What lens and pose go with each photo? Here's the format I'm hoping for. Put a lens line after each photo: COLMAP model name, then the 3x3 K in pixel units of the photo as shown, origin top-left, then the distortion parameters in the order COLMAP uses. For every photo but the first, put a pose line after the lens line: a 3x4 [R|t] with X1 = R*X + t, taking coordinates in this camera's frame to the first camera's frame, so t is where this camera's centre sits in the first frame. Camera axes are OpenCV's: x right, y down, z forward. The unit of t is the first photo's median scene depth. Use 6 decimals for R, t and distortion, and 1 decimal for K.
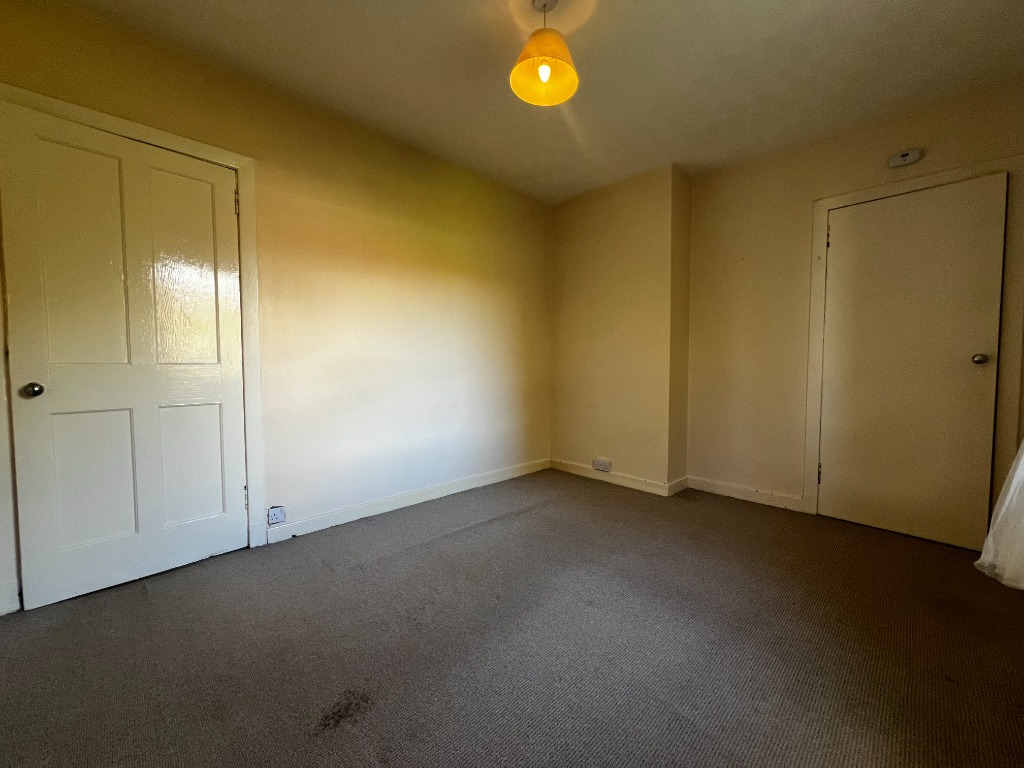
lens RADIAL K [[408.2, 0, 510.5], [0, 408.2, 380.7], [0, 0, 1]] dist [-0.000224, 0.000262]
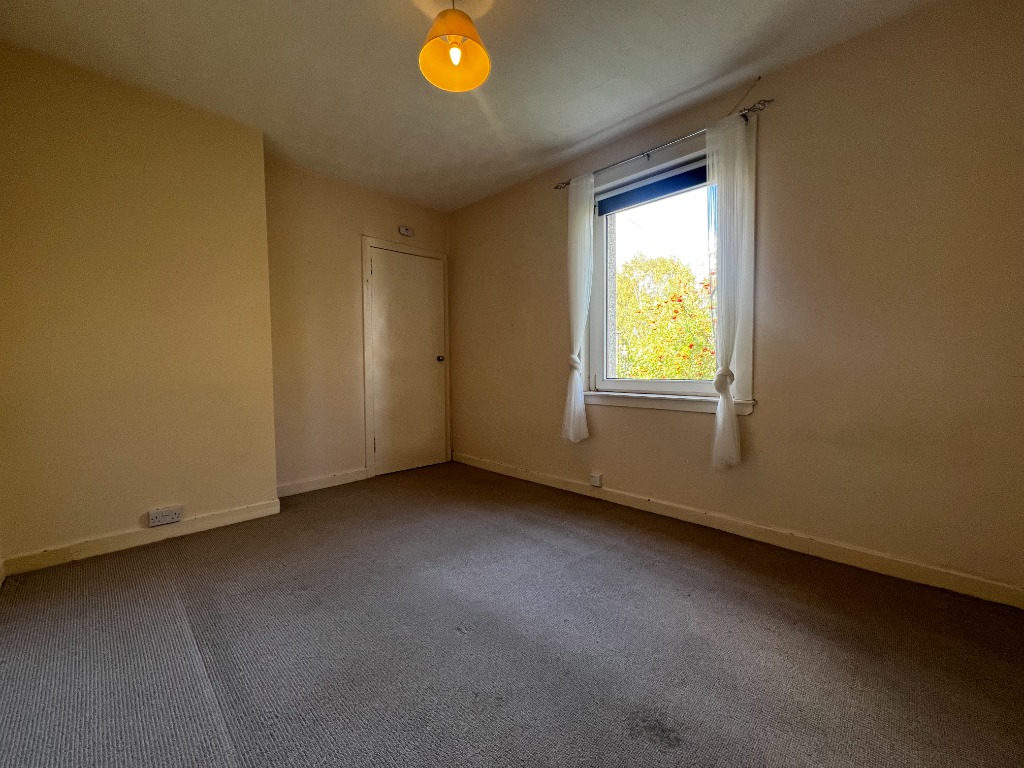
lens RADIAL K [[408.2, 0, 509.2], [0, 408.2, 382.8], [0, 0, 1]] dist [-0.000224, 0.000262]
pose [[-0.007514, -0.049669, 0.998737, -0.532848], [0.052141, 0.997388, 0.049994, -0.016173], [-0.998611, 0.052451, -0.004904, 0.534480]]
